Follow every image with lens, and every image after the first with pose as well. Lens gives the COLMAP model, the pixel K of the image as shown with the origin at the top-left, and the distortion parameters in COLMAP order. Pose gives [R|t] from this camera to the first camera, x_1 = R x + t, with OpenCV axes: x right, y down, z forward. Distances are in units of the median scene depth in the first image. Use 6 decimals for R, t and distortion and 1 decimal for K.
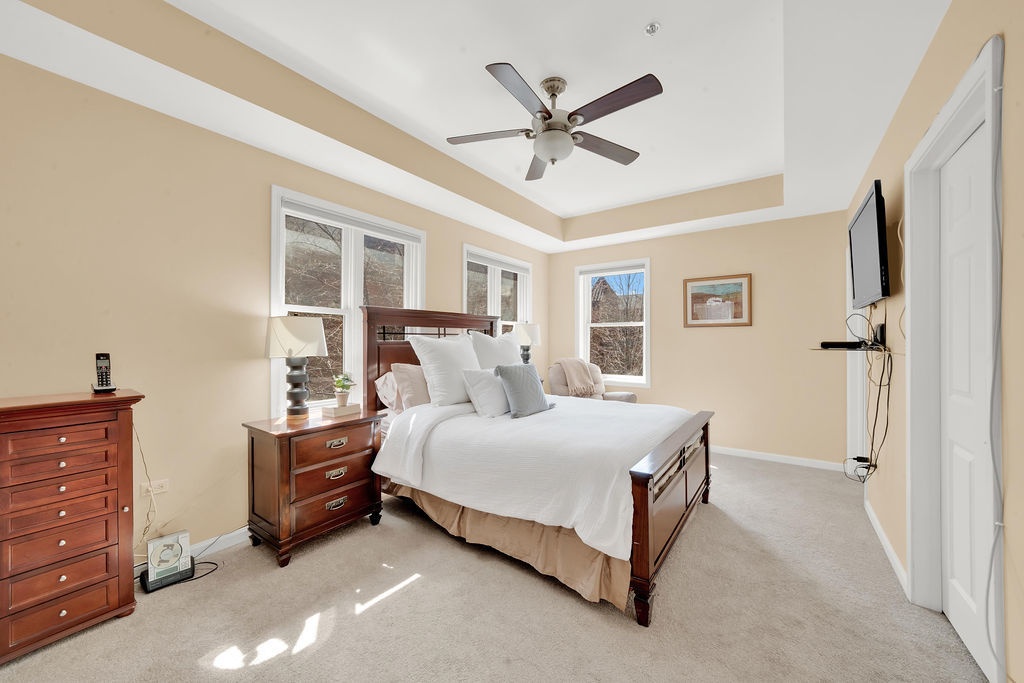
lens RADIAL K [[365.2, 0, 512.0], [0, 365.2, 341.5], [0, 0, 1]] dist [-0.024394, 0.000139]
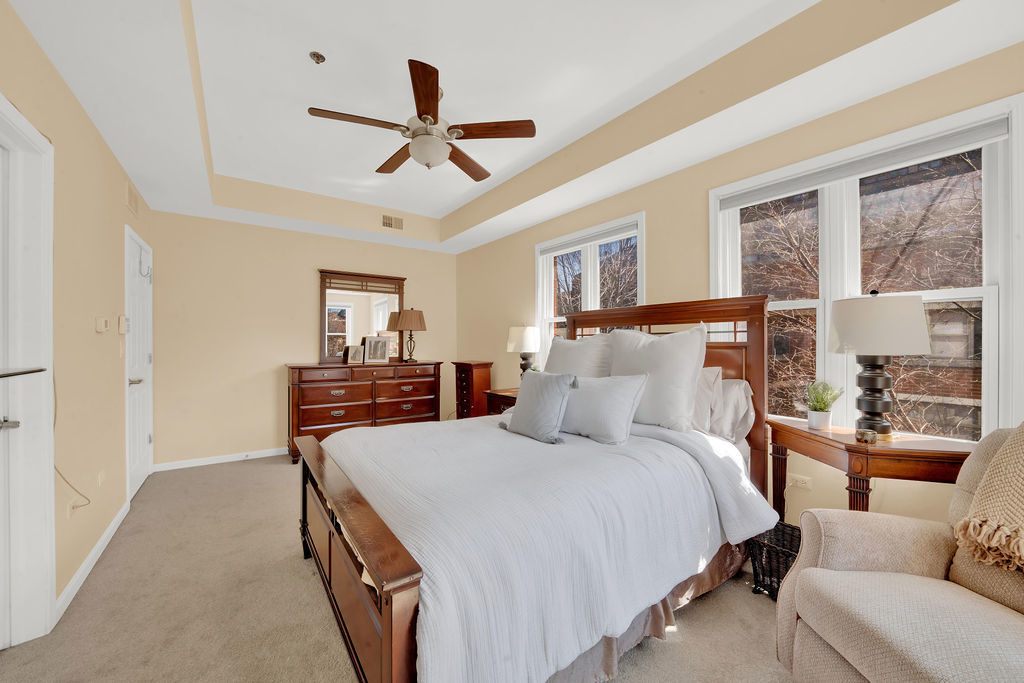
lens RADIAL K [[365.2, 0, 512.0], [0, 365.2, 341.5], [0, 0, 1]] dist [-0.024394, 0.000139]
pose [[-0.269949, 0.008721, -0.962835, 0.735699], [0.008363, 0.999943, 0.006712, -0.012147], [0.962838, -0.006241, -0.270006, 1.054555]]
